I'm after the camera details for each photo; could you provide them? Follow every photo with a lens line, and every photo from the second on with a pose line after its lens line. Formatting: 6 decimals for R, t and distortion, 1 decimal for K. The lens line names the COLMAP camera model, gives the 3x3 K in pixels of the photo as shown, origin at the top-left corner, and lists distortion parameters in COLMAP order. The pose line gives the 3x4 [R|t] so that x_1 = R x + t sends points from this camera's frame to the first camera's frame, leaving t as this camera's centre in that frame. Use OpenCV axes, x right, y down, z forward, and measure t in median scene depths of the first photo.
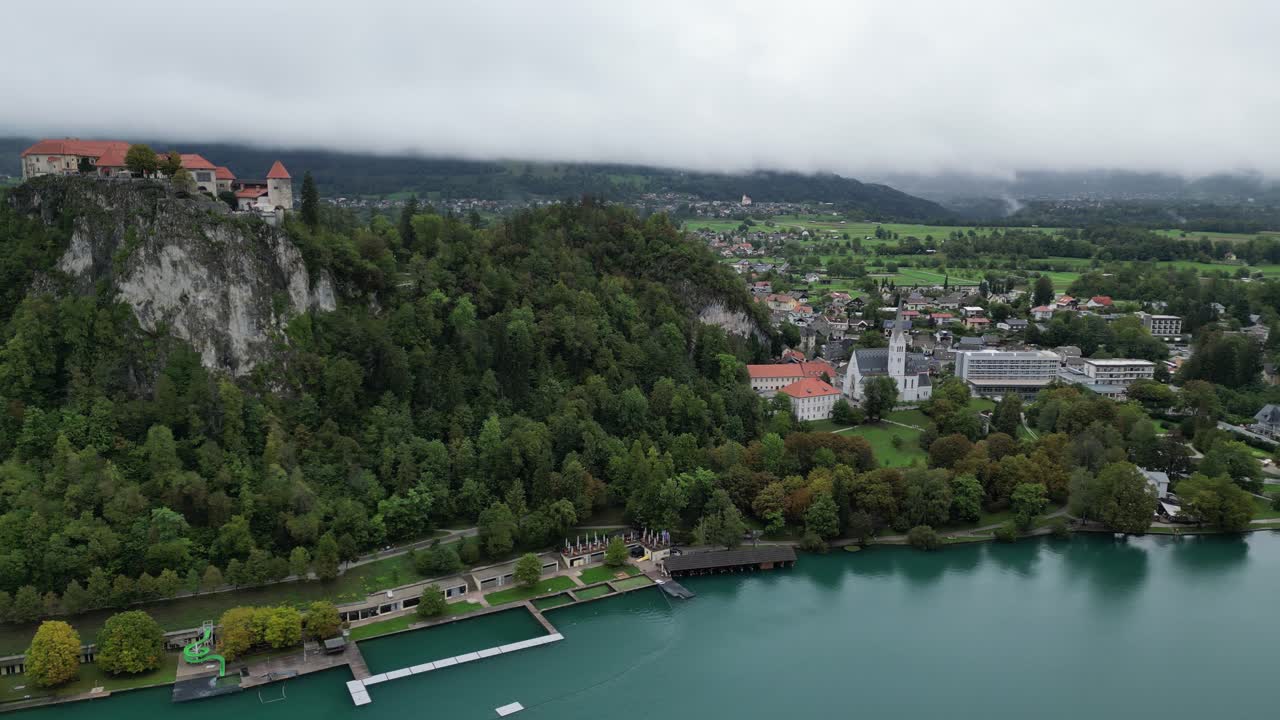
lens RADIAL K [[943.9, 0, 640.0], [0, 943.9, 360.0], [0, 0, 1]] dist [0.078584, -0.070929]
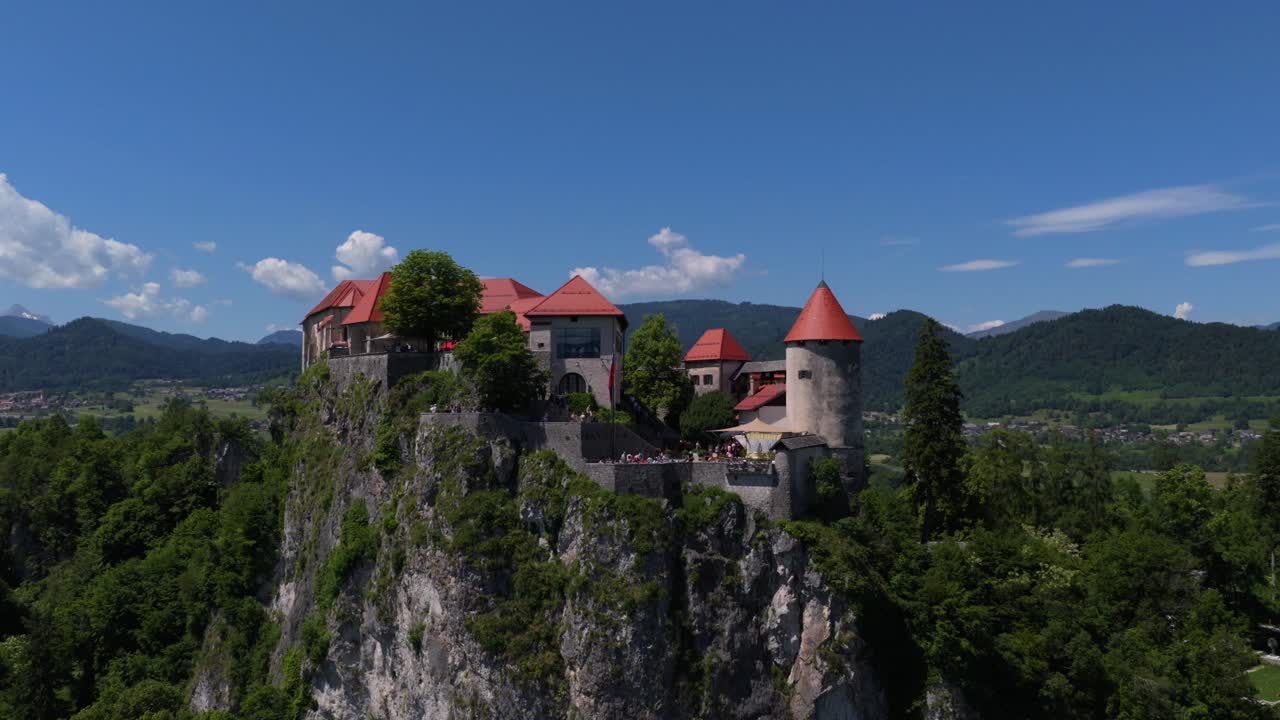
lens RADIAL K [[1084.5, 0, 640.0], [0, 1084.5, 360.0], [0, 0, 1]] dist [0.007157, -0.000795]
pose [[0.751204, -0.042306, -0.658713, -0.211868], [-0.111019, 0.975629, -0.189267, -0.121931], [0.650667, 0.215308, 0.728200, 0.758364]]
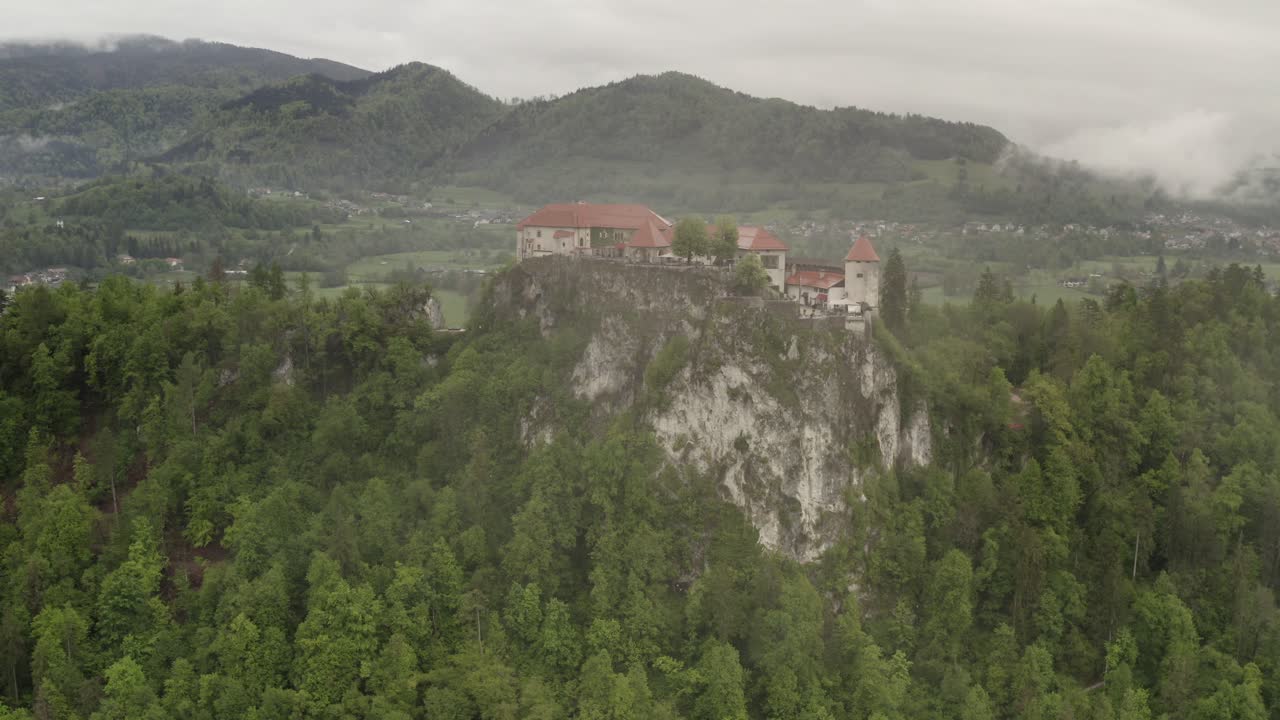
lens RADIAL K [[1487.2, 0, 640.0], [0, 1487.2, 360.0], [0, 0, 1]] dist [-0.189675, -0.011258]
pose [[0.955223, 0.036060, -0.293681, -0.233459], [-0.055784, 0.996695, -0.059060, -0.055775], [0.290581, 0.072798, 0.954077, -0.011962]]
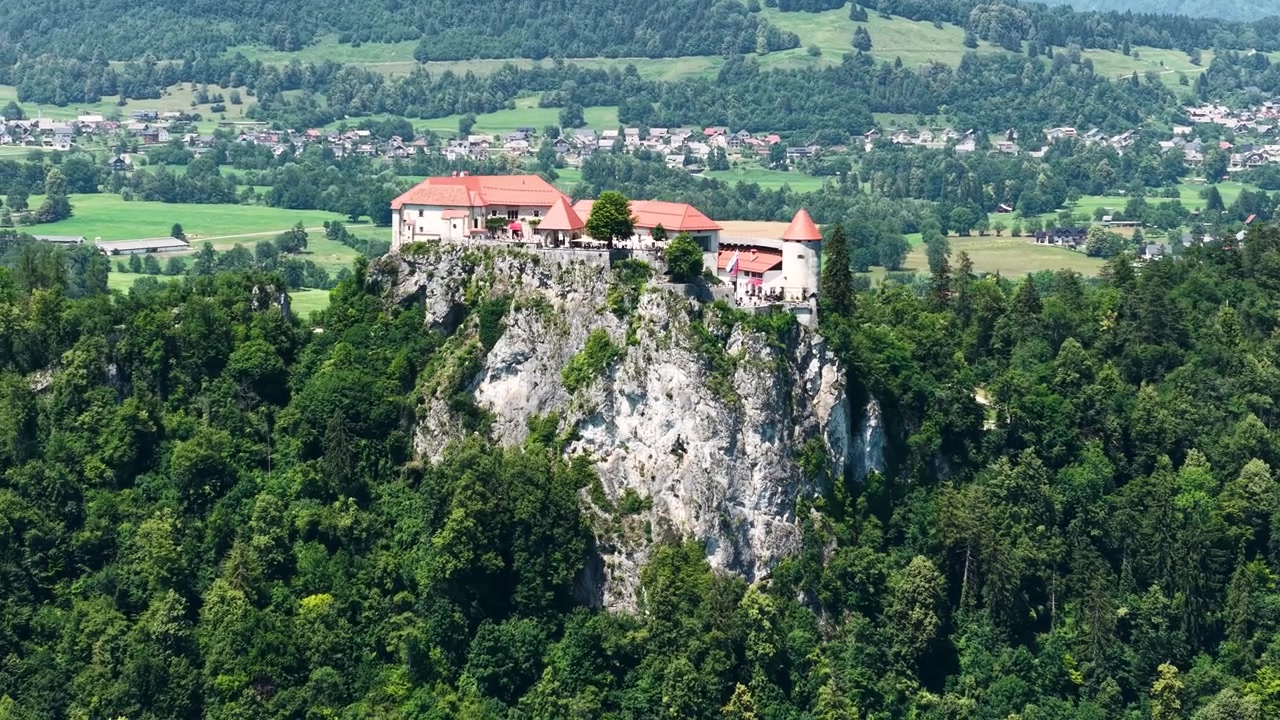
lens RADIAL K [[3009.4, 0, 640.0], [0, 3009.4, 360.0], [0, 0, 1]] dist [-0.046754, -0.171607]
pose [[0.988271, 0.008133, -0.152496, -0.209385], [-0.019749, 0.997002, -0.074816, 0.018553], [0.151430, 0.076950, 0.985468, -0.813504]]
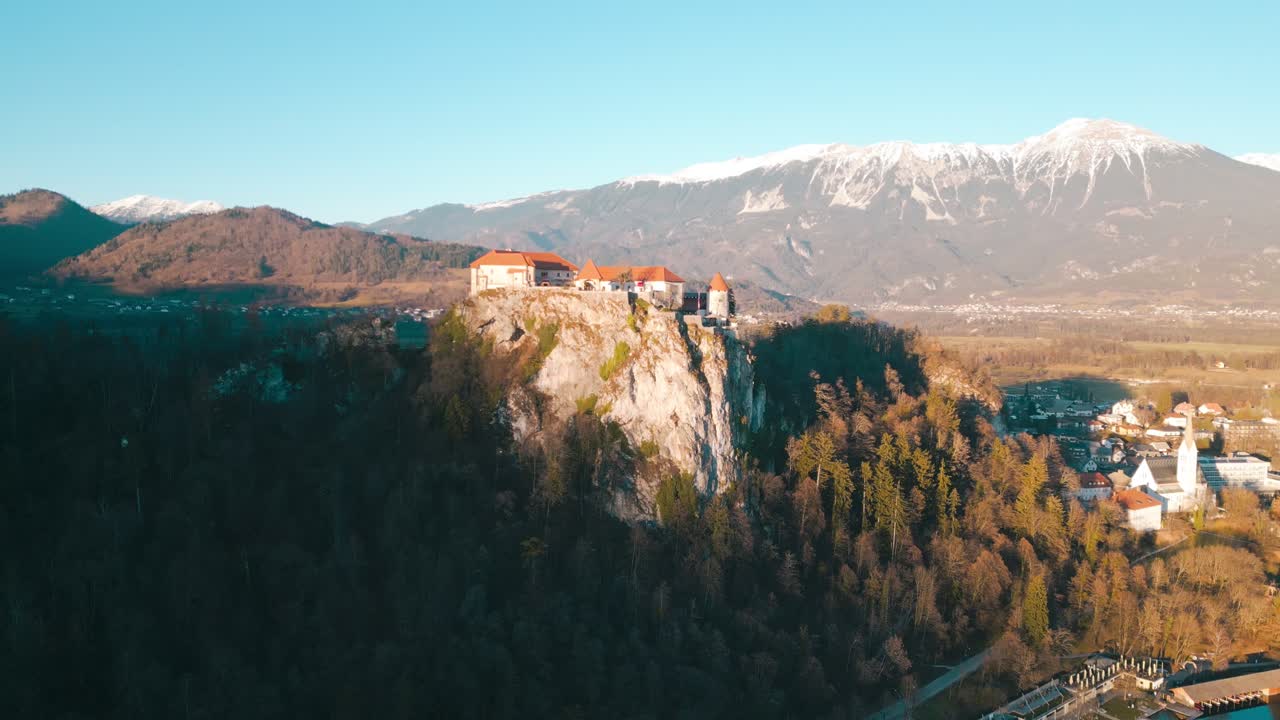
lens RADIAL K [[943.9, 0, 640.0], [0, 943.9, 360.0], [0, 0, 1]] dist [0.078584, -0.070929]
pose [[0.991023, -0.005852, 0.133560, -0.612432], [0.021095, 0.993371, -0.112997, -0.014628], [-0.132014, 0.114800, 0.984578, 0.083714]]
